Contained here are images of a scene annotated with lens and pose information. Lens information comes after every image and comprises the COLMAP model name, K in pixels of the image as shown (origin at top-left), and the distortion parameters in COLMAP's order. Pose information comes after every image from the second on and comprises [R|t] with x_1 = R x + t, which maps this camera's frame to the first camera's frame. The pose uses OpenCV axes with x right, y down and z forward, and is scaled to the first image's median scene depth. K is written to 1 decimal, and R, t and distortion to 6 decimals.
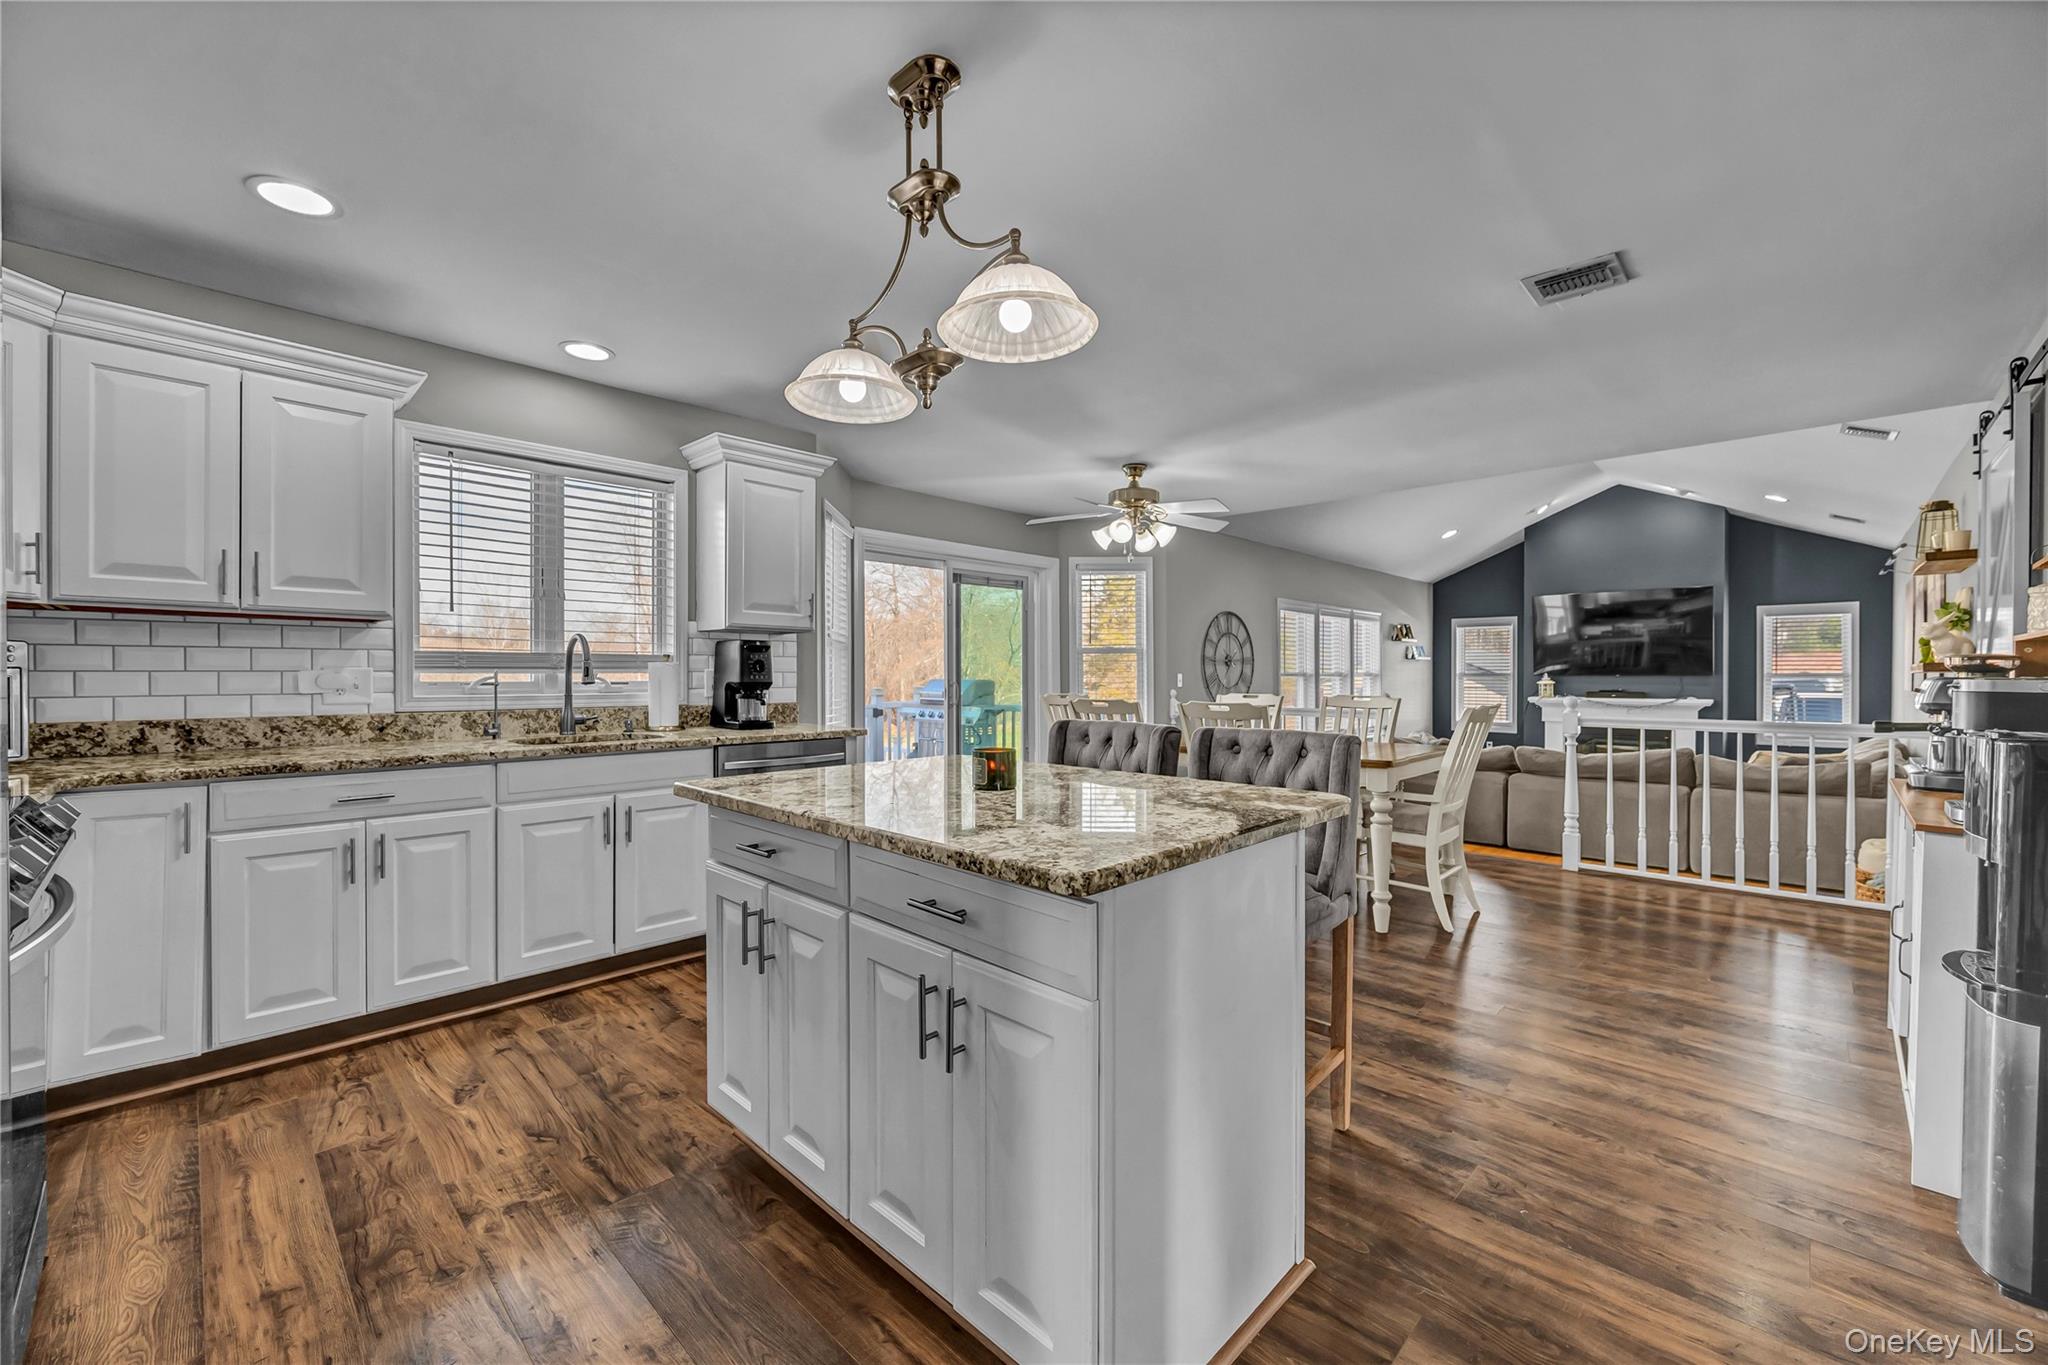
lens RADIAL K [[817.9, 0, 1025.3], [0, 817.9, 673.7], [0, 0, 1]] dist [-0.001859, -0.000391]
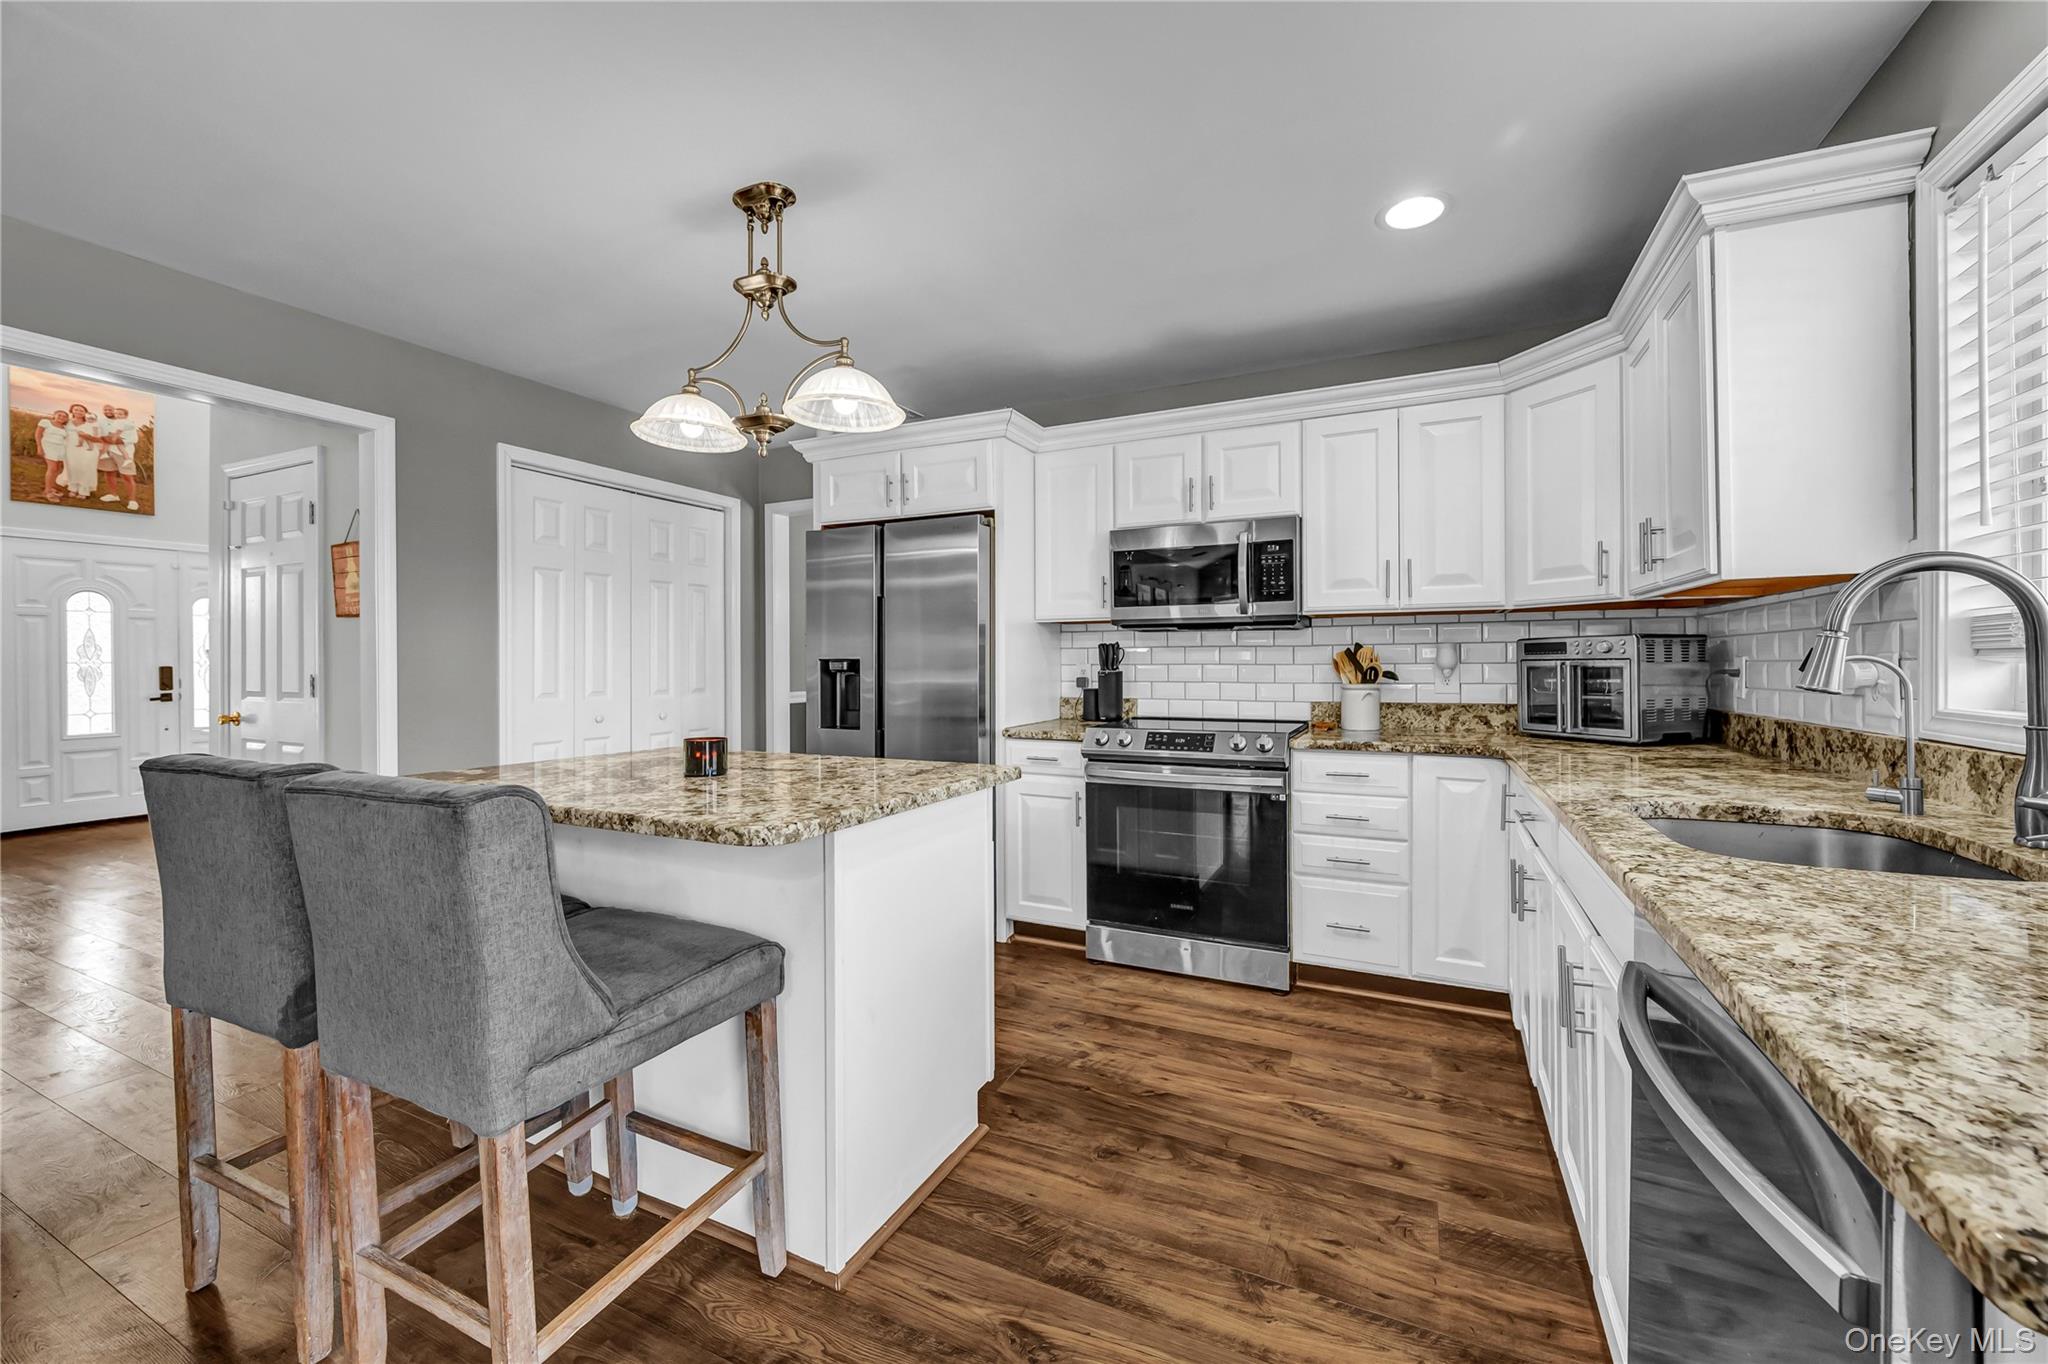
lens RADIAL K [[809.9, 0, 1027.8], [0, 809.9, 662.1], [0, 0, 1]] dist [-0.001586, -0.000038]
pose [[-0.950232, 0.001917, -0.311537, -0.060031], [0.002869, 0.999993, -0.002598, -0.001491], [0.311530, -0.003362, -0.950230, 1.179569]]
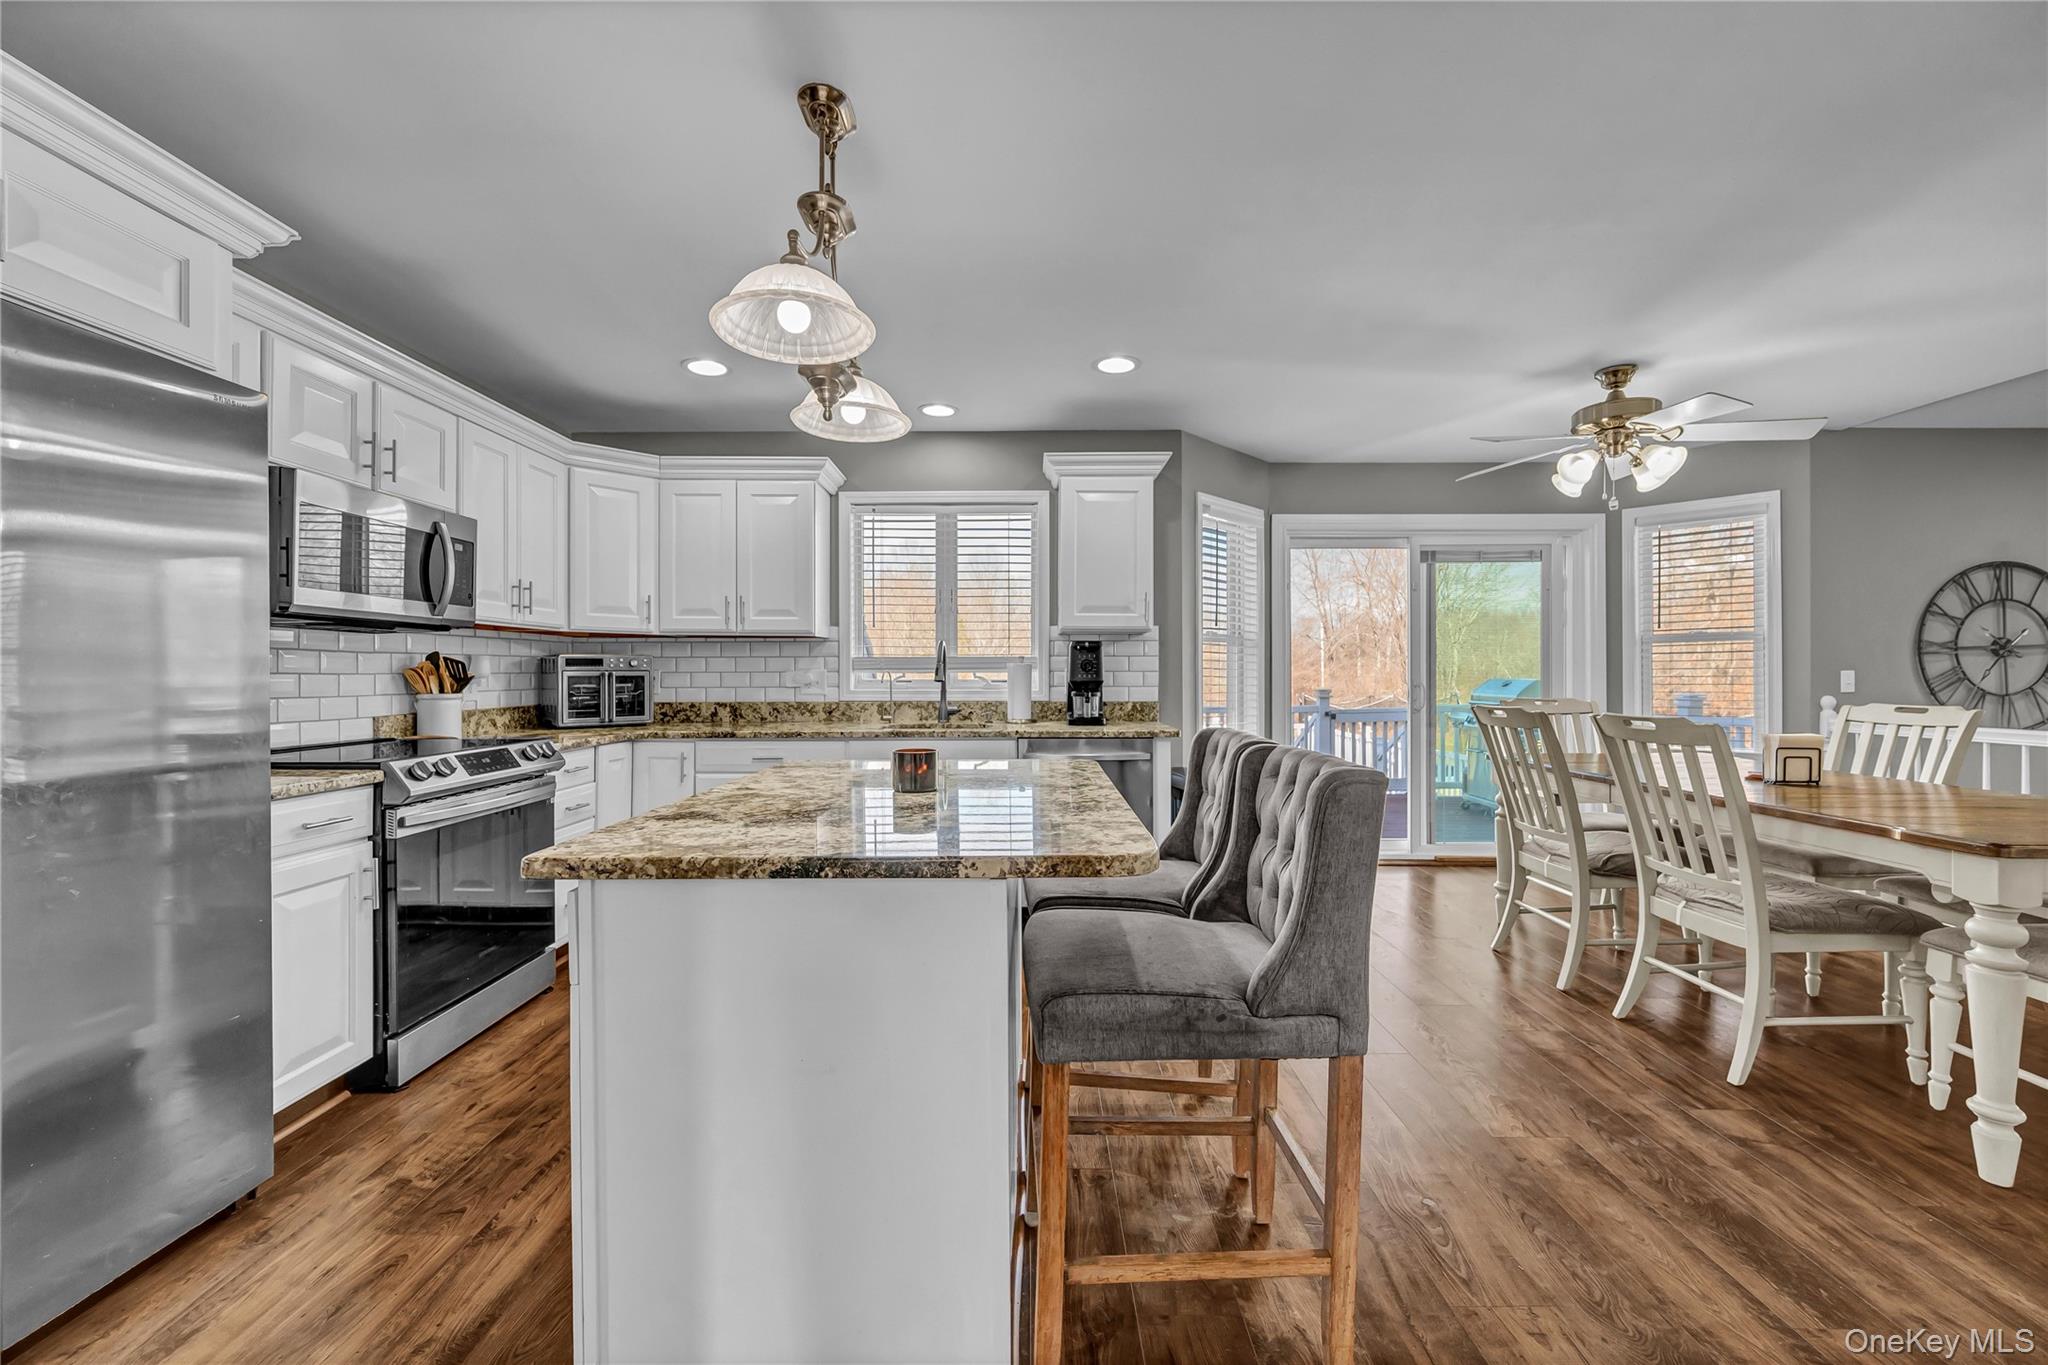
lens RADIAL K [[814.2, 0, 1020.5], [0, 814.2, 676.2], [0, 0, 1]] dist [-0.002691, -0.000031]
pose [[0.685839, -0.000138, -0.727753, 0.416064], [0.002776, 0.999993, 0.002427, 0.001655], [0.727748, -0.003685, 0.685835, 0.238149]]
